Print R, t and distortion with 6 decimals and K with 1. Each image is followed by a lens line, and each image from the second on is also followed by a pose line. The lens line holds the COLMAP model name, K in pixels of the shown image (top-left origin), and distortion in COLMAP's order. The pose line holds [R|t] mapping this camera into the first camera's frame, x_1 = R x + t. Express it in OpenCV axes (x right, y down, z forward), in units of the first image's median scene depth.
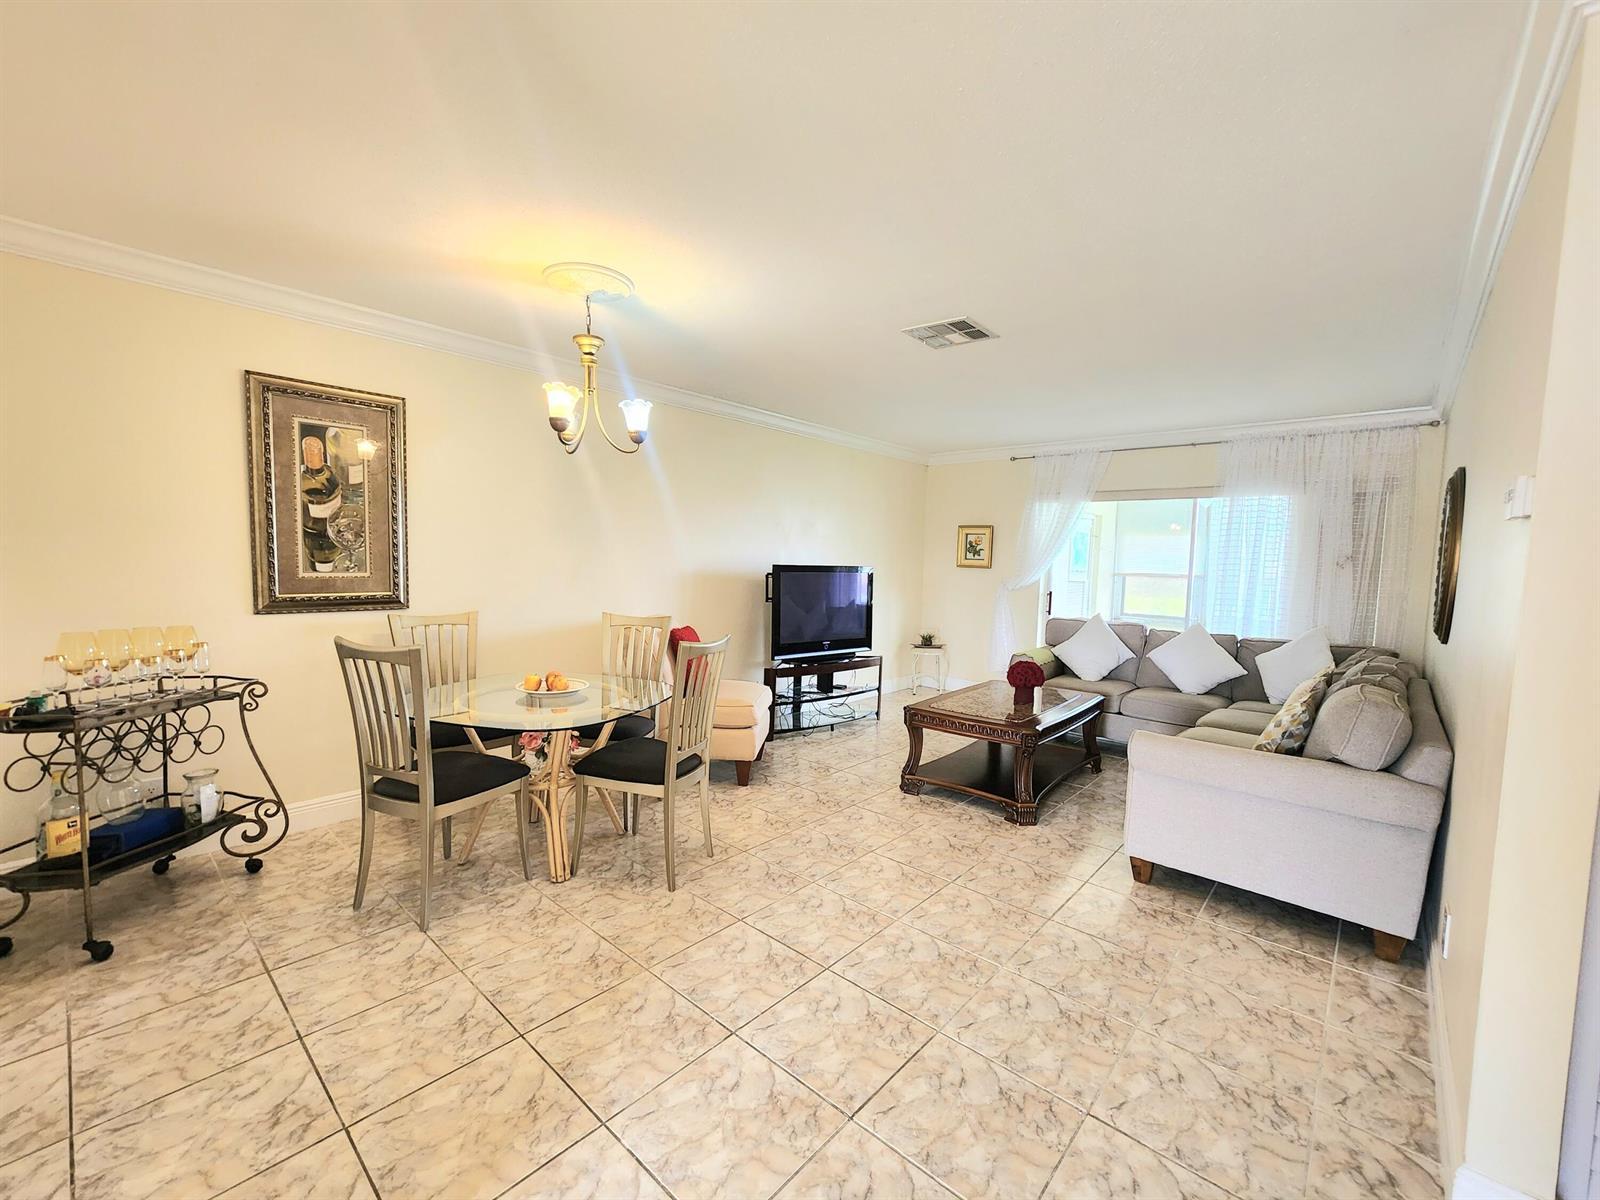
lens RADIAL K [[691.0, 0, 800.0], [0, 691.0, 600.0], [0, 0, 1]] dist [0.002320, 0.000722]
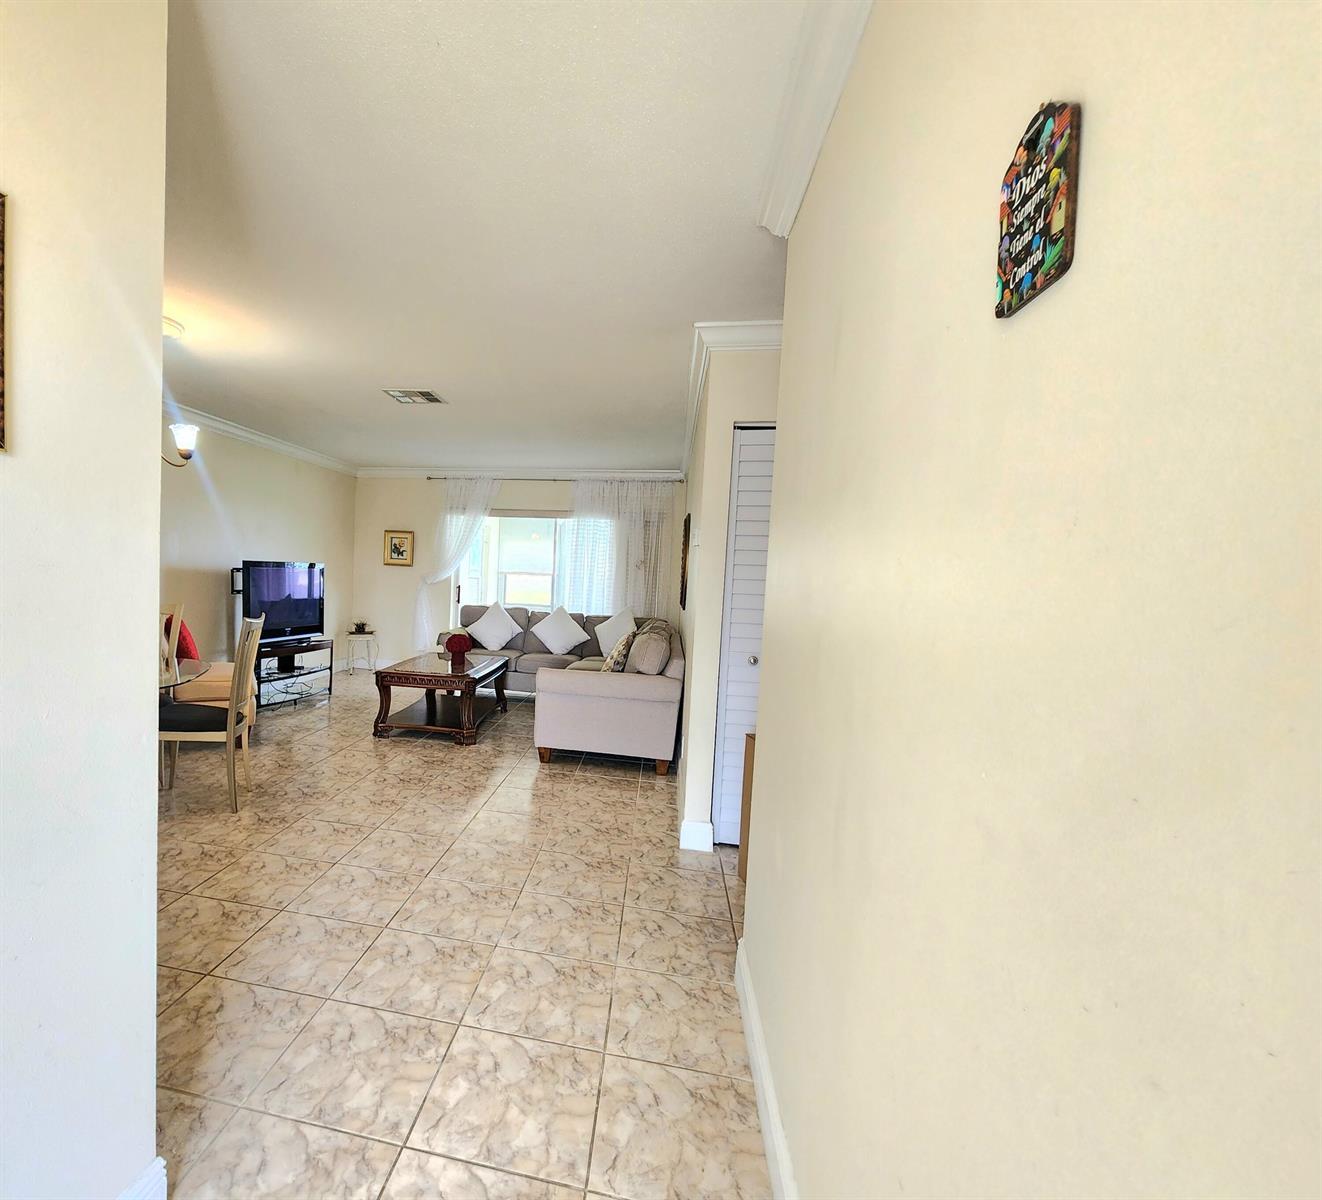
lens RADIAL K [[612.4, 0, 661.0], [0, 612.4, 600.0], [0, 0, 1]] dist [-0.055374, 0.000045]
pose [[0.764507, -0.022870, 0.644209, -0.128412], [0.018492, 0.999737, 0.013547, 0.011443], [-0.644350, 0.001556, 0.764729, -0.162043]]
